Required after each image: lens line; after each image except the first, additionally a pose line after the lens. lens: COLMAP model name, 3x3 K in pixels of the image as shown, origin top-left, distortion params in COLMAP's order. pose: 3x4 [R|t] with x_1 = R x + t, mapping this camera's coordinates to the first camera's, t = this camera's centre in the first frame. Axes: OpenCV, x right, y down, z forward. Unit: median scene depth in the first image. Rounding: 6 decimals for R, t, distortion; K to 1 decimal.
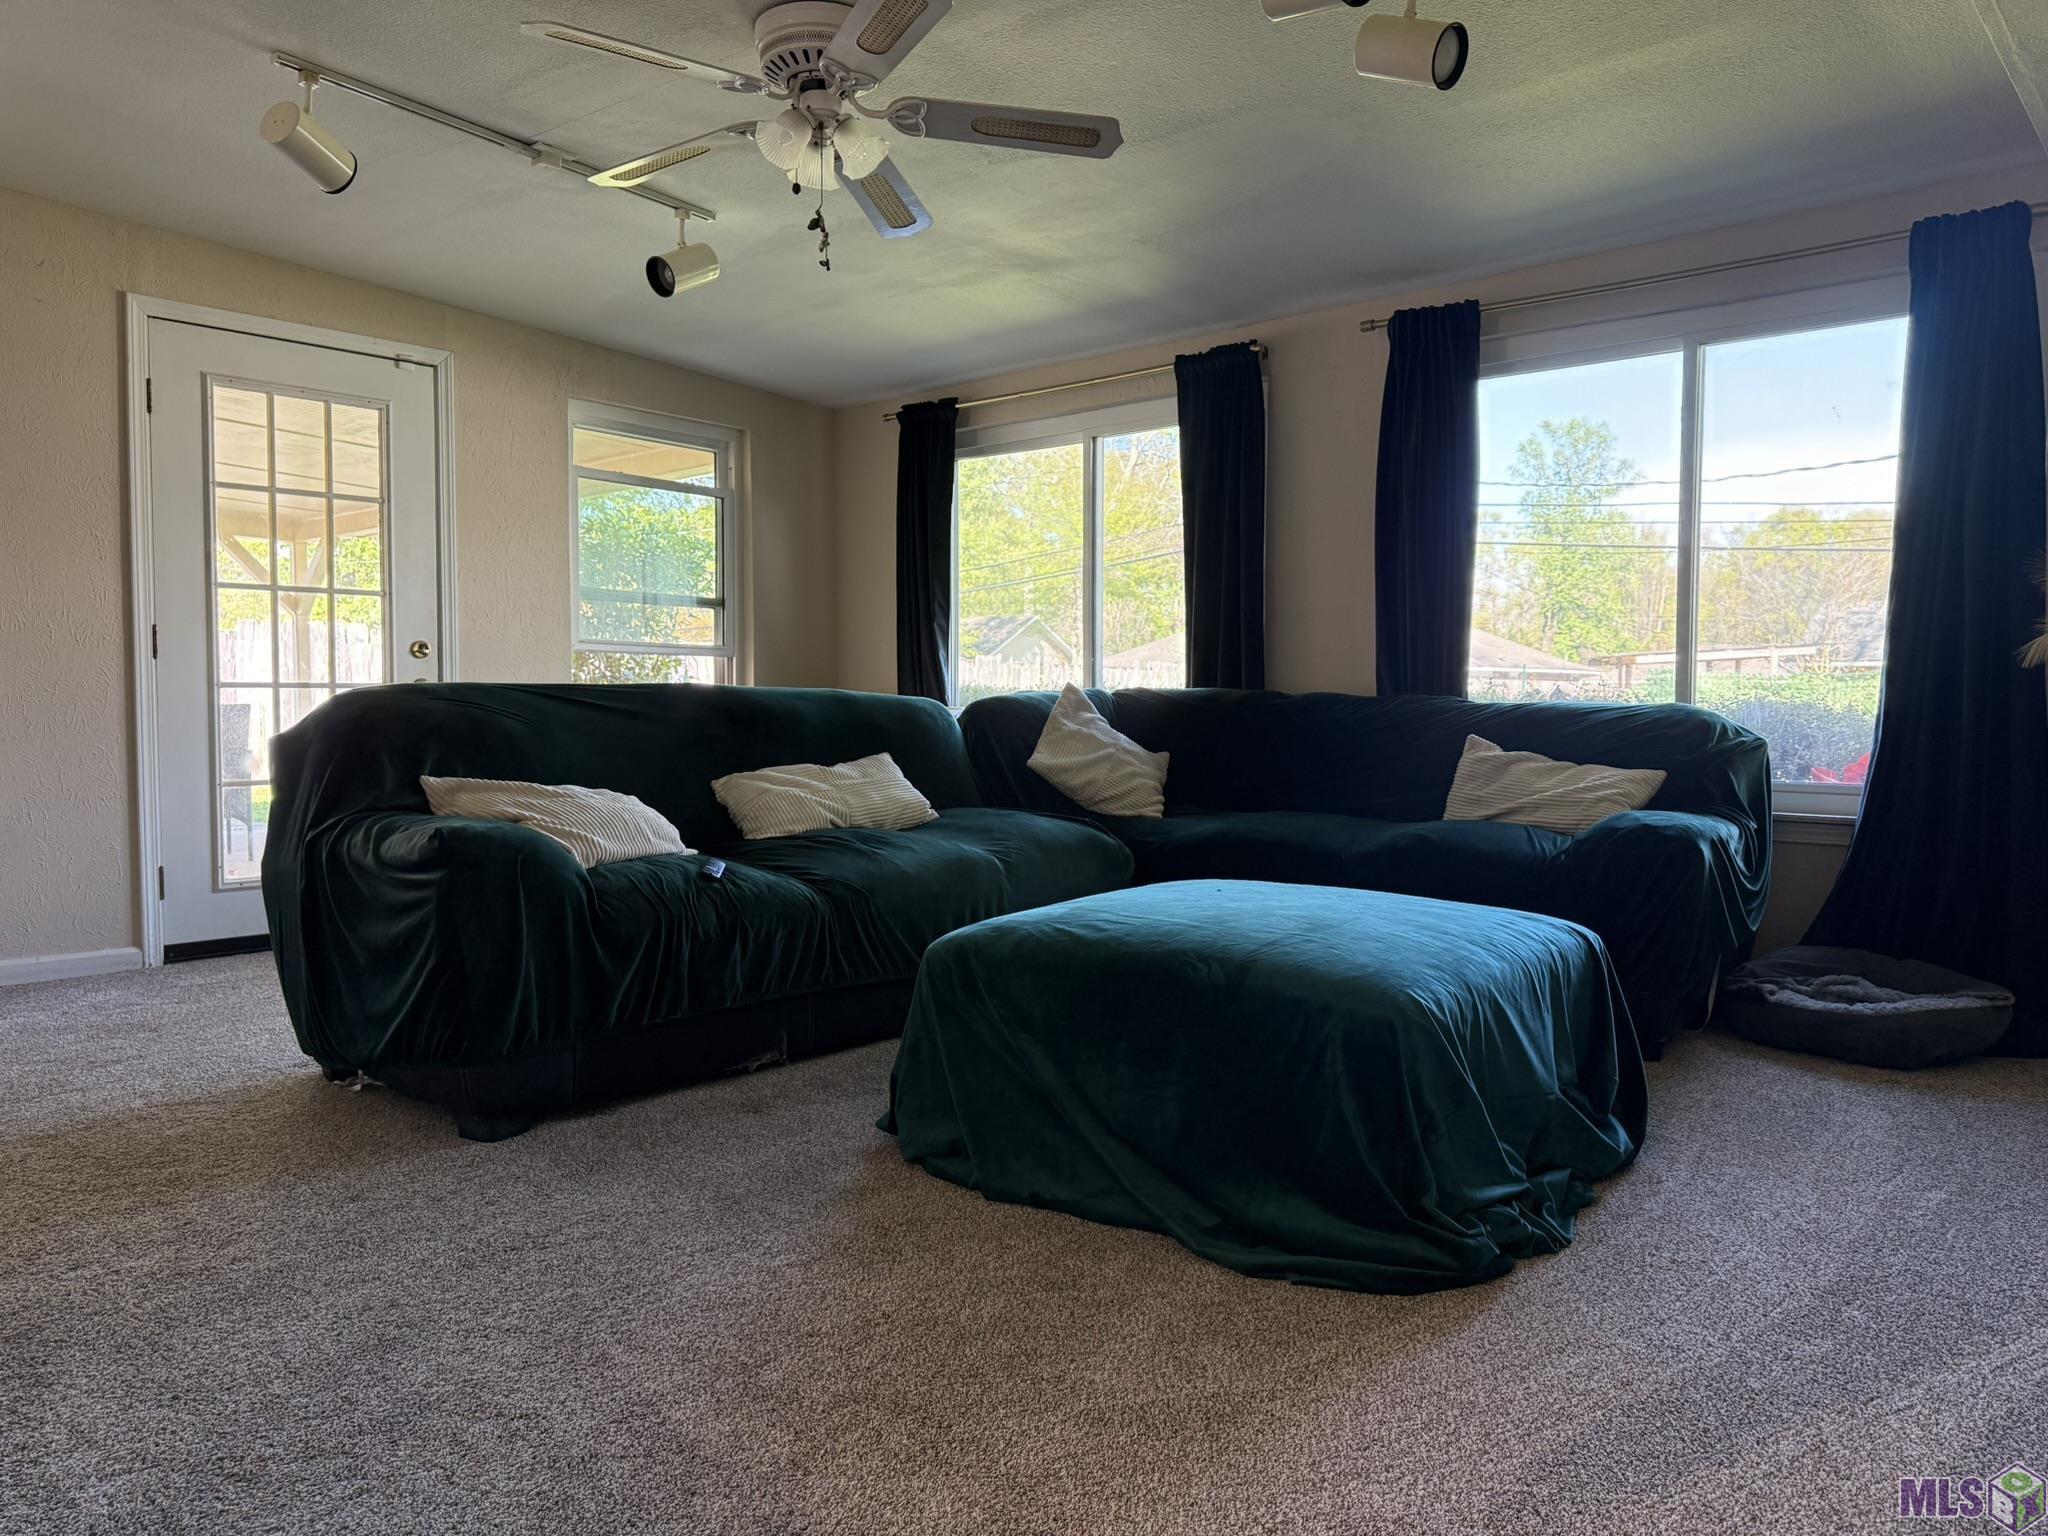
lens RADIAL K [[1438.6, 0, 1023.0], [0, 1438.6, 760.6], [0, 0, 1]] dist [0.044985, -0.058275]
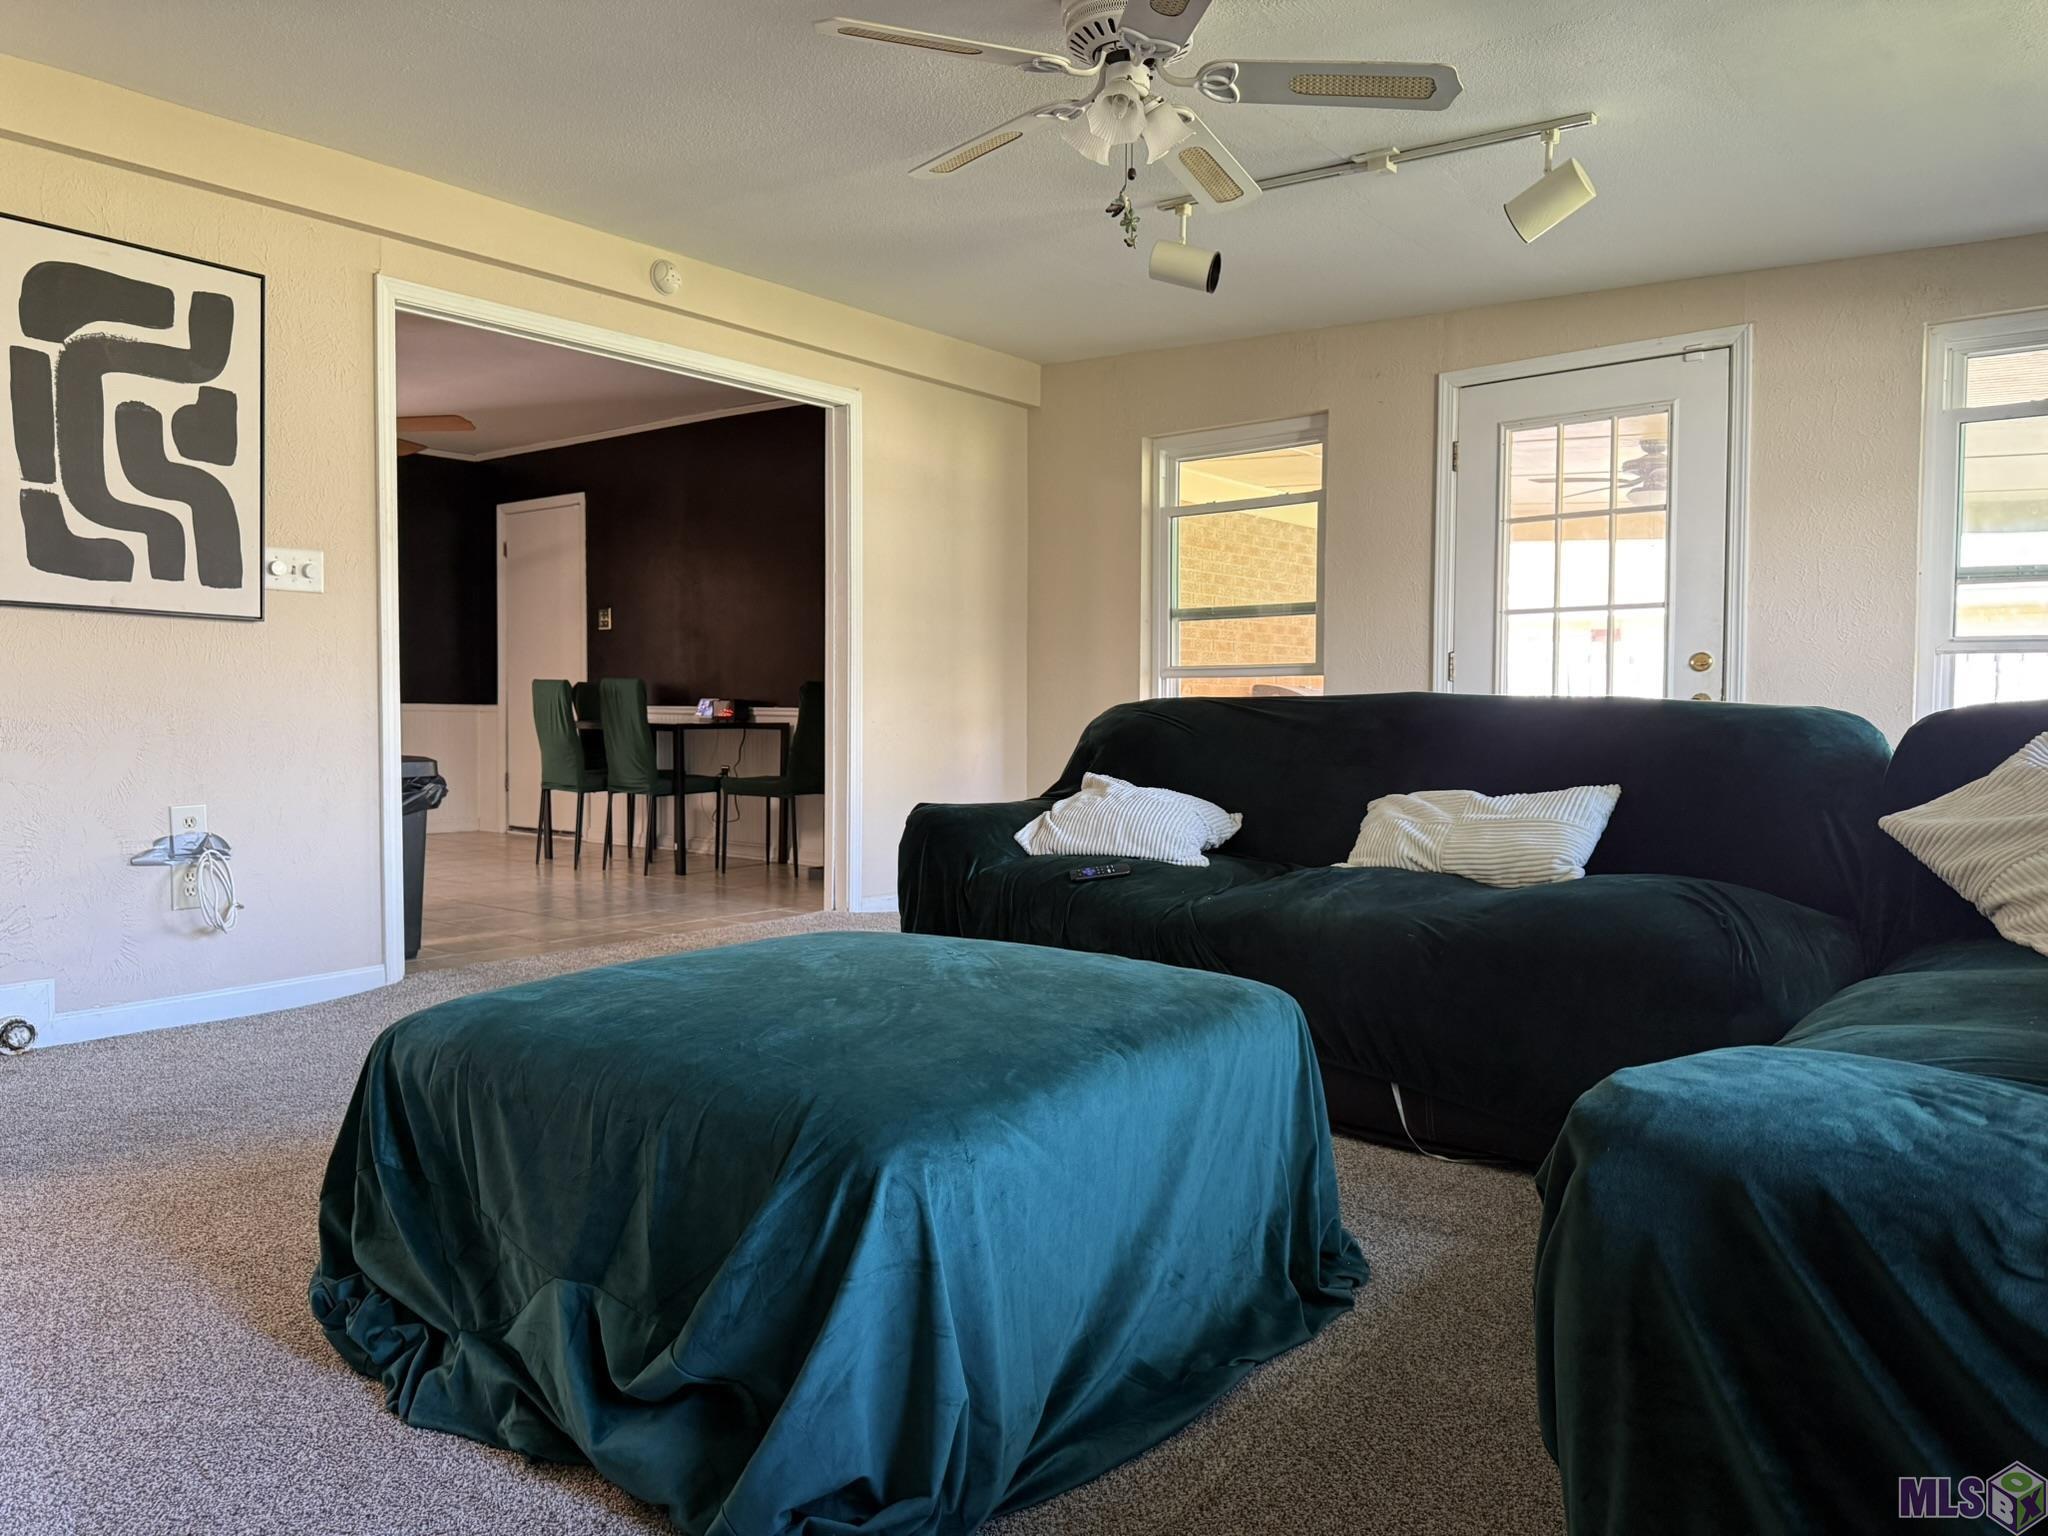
lens RADIAL K [[1438.6, 0, 1038.3], [0, 1438.6, 769.6], [0, 0, 1]] dist [0.044985, -0.058275]
pose [[0.049371, 0.034988, -0.998168, 0.520234], [-0.046616, 0.998378, 0.032689, -0.021104], [0.997692, 0.044917, 0.050922, 0.585174]]
